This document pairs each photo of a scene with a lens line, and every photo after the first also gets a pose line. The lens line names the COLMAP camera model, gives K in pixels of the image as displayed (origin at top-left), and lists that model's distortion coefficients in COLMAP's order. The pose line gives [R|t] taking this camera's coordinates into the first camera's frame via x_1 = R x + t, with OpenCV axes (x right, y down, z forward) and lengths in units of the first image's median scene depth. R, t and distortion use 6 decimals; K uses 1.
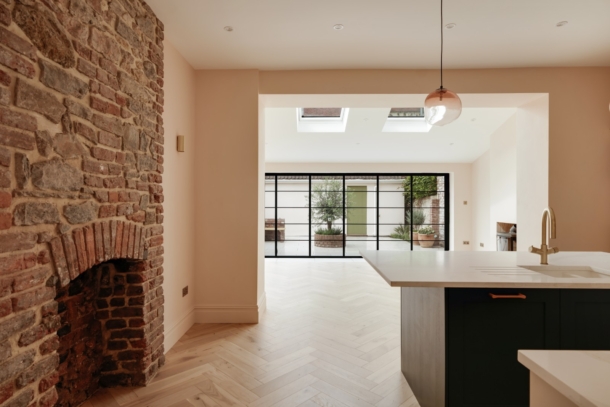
lens RADIAL K [[365.6, 0, 302.2], [0, 365.6, 203.5], [0, 0, 1]] dist [-0.002973, 0.004178]
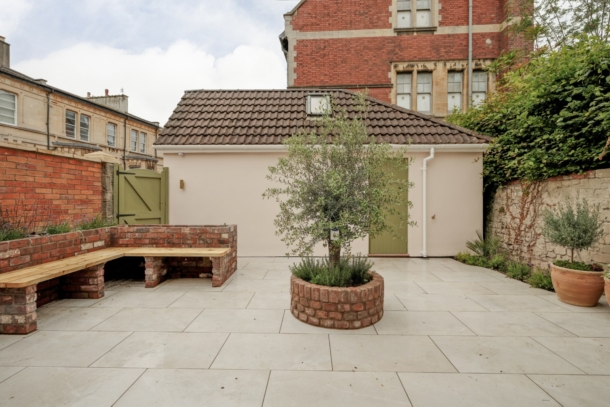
lens RADIAL K [[310.9, 0, 307.0], [0, 310.9, 201.2], [0, 0, 1]] dist [-0.002599, 0.000733]
pose [[0.999873, 0.000040, -0.015935, 0.056100], [0.000118, 0.999951, 0.009871, 0.009919], [0.015934, -0.009872, 0.999824, 0.745076]]
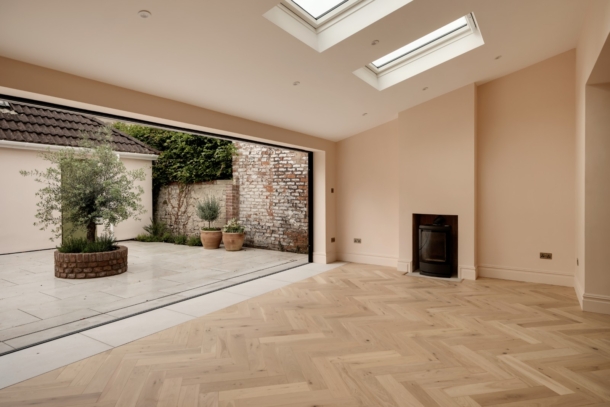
lens RADIAL K [[365.6, 0, 307.9], [0, 365.6, 202.6], [0, 0, 1]] dist [-0.002973, 0.004178]
pose [[0.521675, -0.021367, 0.852877, -0.214050], [-0.008138, 0.999516, 0.030018, 0.000519], [-0.853105, -0.022601, 0.521249, 0.503817]]
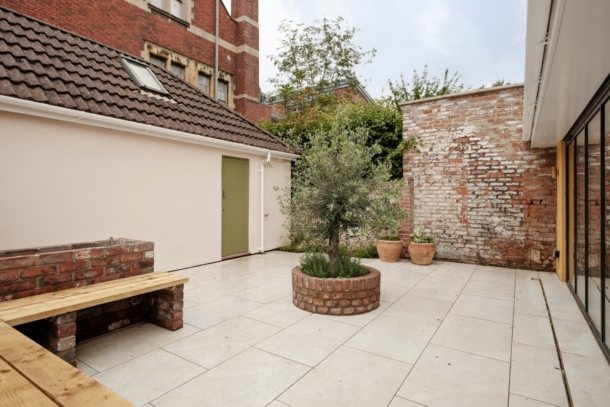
lens RADIAL K [[328.4, 0, 308.4], [0, 328.4, 198.7], [0, 0, 1]] dist [-0.004665, 0.000170]
pose [[0.535707, 0.001469, 0.844403, -0.239580], [-0.005089, 0.999986, 0.001489, 0.009879], [-0.844389, -0.005095, 0.535707, 0.890809]]
